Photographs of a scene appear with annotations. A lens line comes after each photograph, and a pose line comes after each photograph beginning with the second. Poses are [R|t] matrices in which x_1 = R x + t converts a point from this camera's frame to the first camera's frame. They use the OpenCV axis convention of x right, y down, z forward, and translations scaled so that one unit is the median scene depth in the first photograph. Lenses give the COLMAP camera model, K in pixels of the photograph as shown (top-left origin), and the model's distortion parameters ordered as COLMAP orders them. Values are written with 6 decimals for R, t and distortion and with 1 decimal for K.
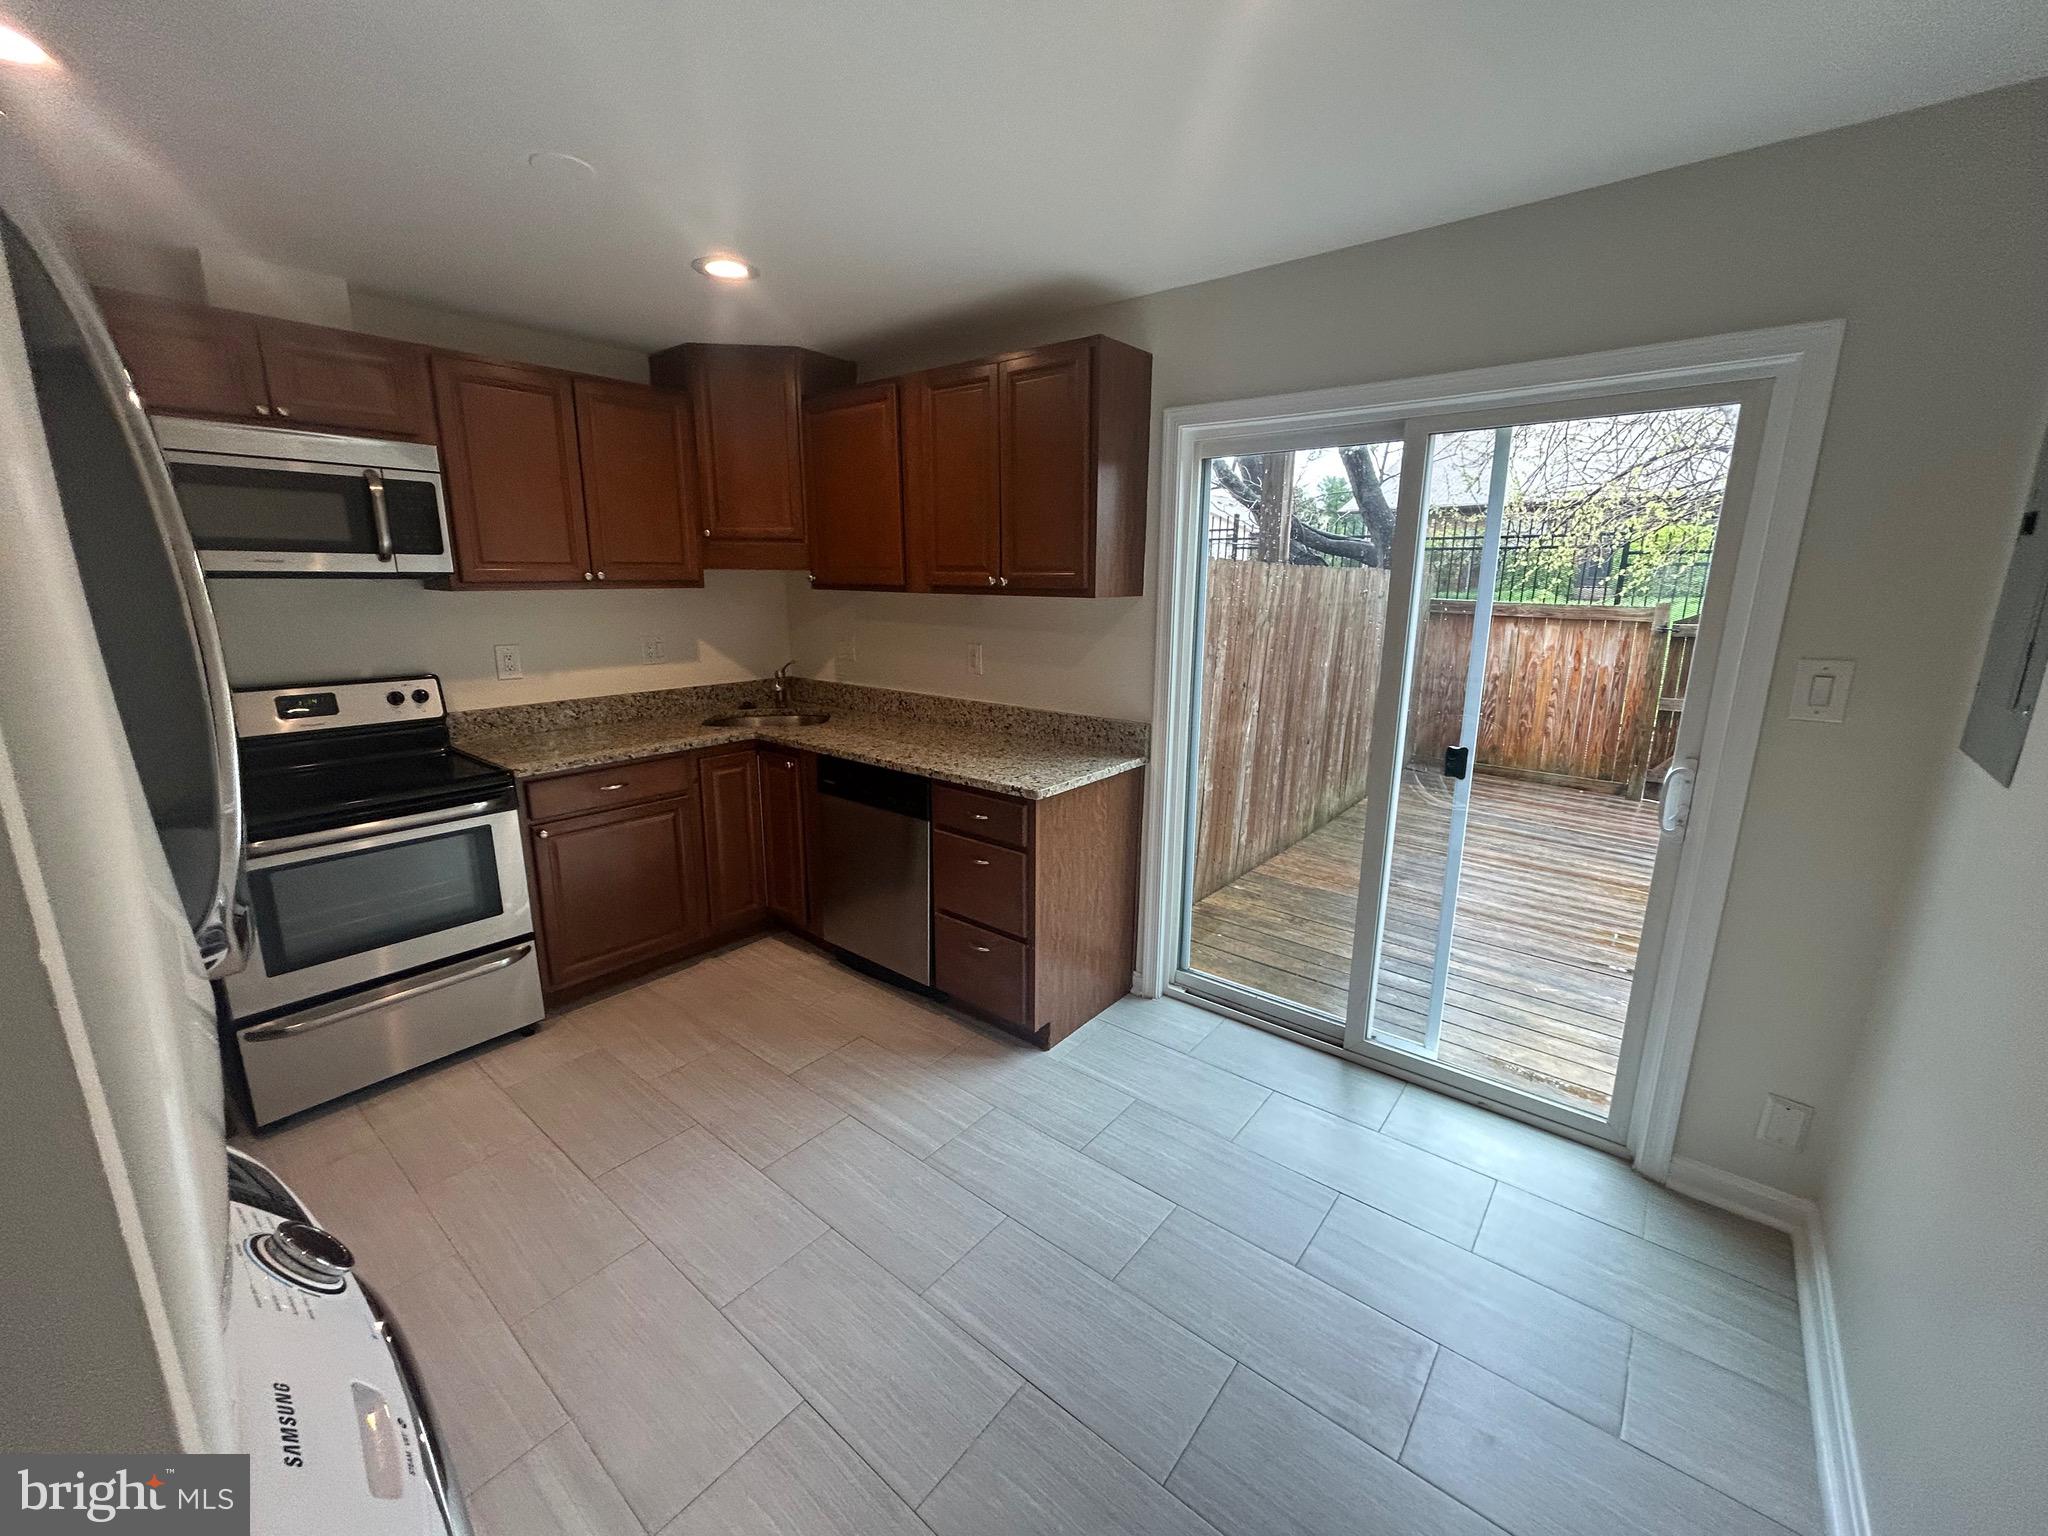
lens RADIAL K [[832.2, 0, 1024.0], [0, 832.2, 768.0], [0, 0, 1]] dist [-0.001401, -0.000027]
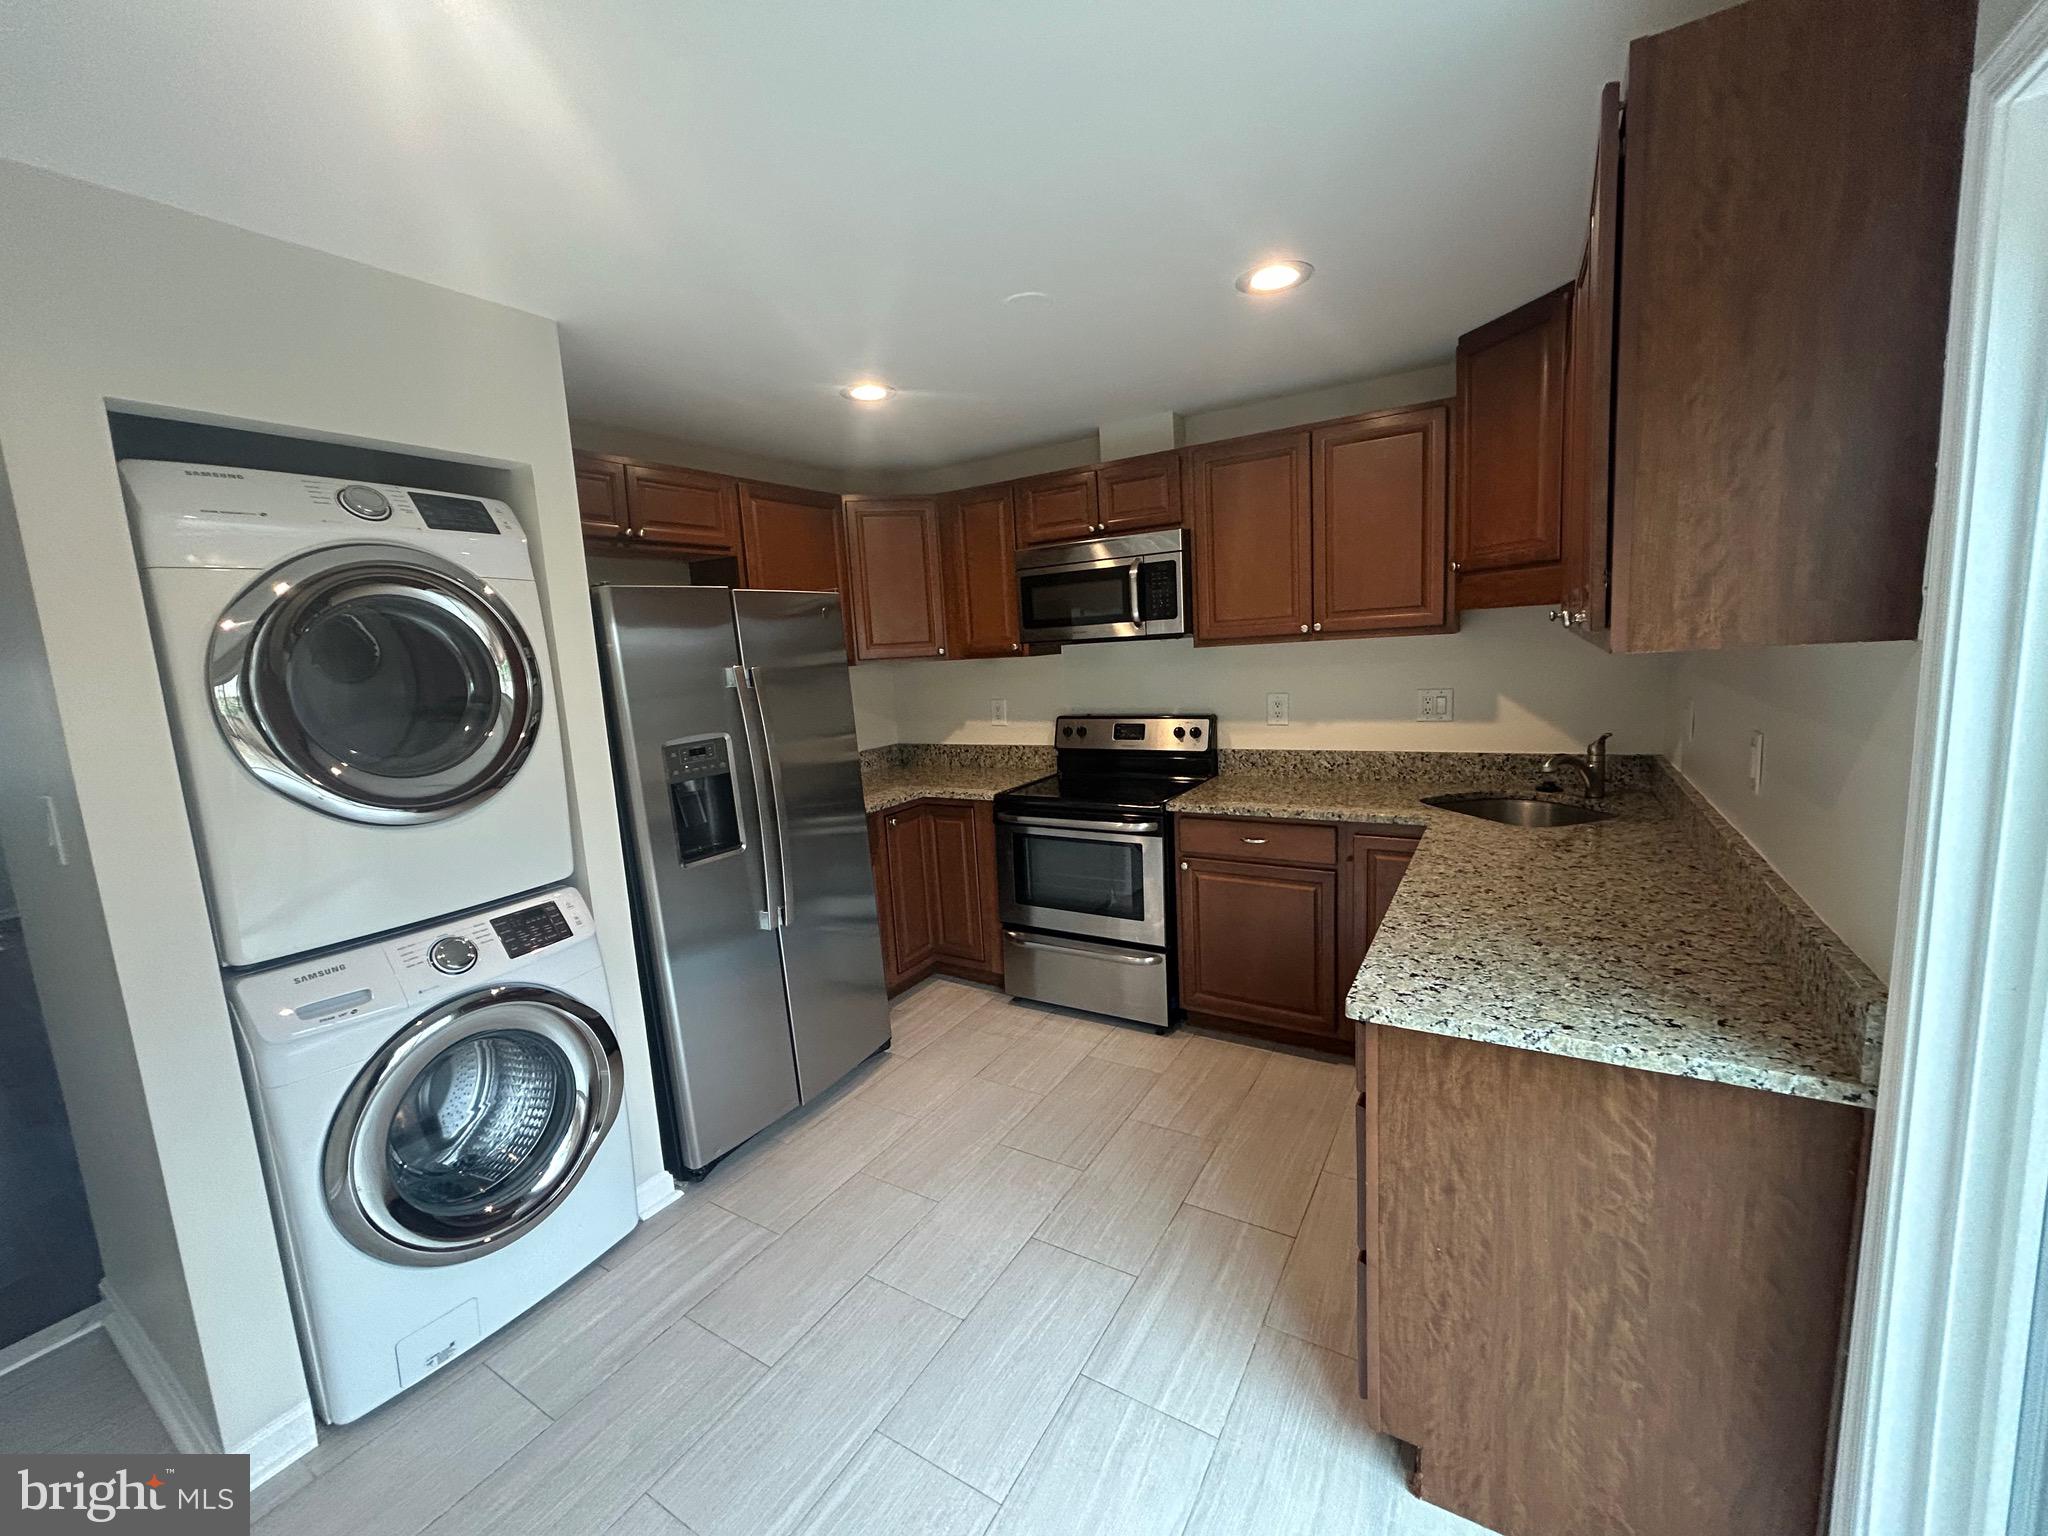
lens RADIAL K [[826.6, 0, 1016.3], [0, 826.6, 771.3], [0, 0, 1]] dist [0.019107, -0.000026]
pose [[0.130197, 0.139604, -0.981611, 0.464125], [-0.164073, 0.979422, 0.117530, -0.138929], [0.977819, 0.145753, 0.150422, 0.607306]]
